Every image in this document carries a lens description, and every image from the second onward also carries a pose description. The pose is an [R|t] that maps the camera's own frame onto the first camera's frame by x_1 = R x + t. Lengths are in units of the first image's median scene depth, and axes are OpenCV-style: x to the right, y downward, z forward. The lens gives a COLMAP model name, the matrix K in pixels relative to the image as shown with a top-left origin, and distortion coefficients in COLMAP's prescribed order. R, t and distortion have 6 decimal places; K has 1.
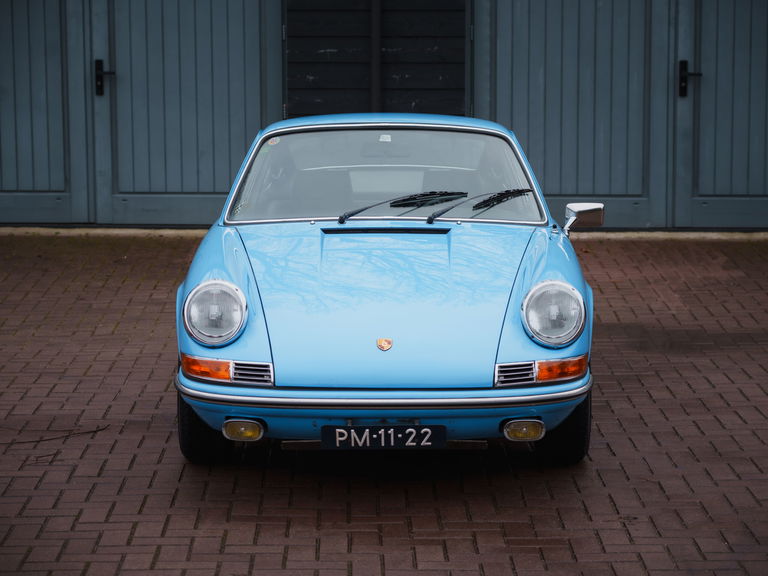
lens RADIAL K [[2245.1, 0, 384.0], [0, 2245.1, 288.0], [0, 0, 1]] dist [-0.026055, 0.724329]
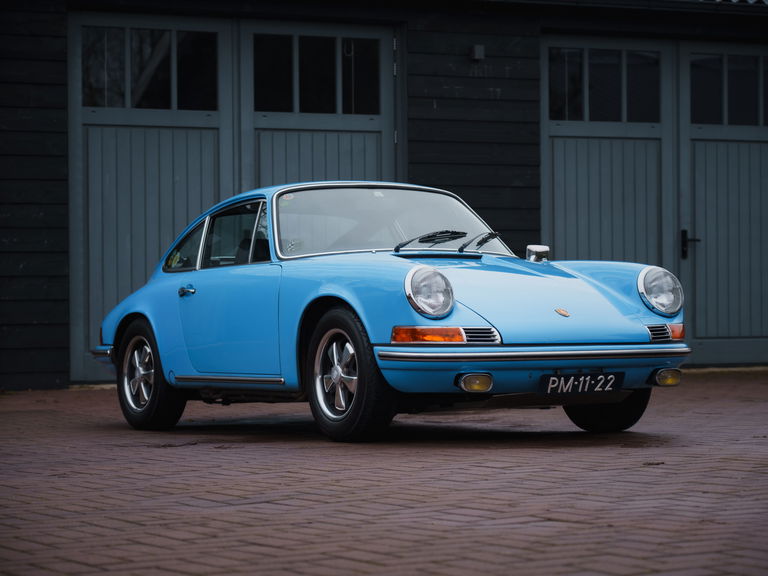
lens RADIAL K [[2245.1, 0, 384.0], [0, 2245.1, 288.0], [0, 0, 1]] dist [-0.026055, 0.724329]
pose [[0.866696, -0.000672, 0.498836, -0.689969], [0.082249, 0.986505, -0.141573, 0.175669], [-0.492009, 0.163729, 0.855056, -0.003415]]
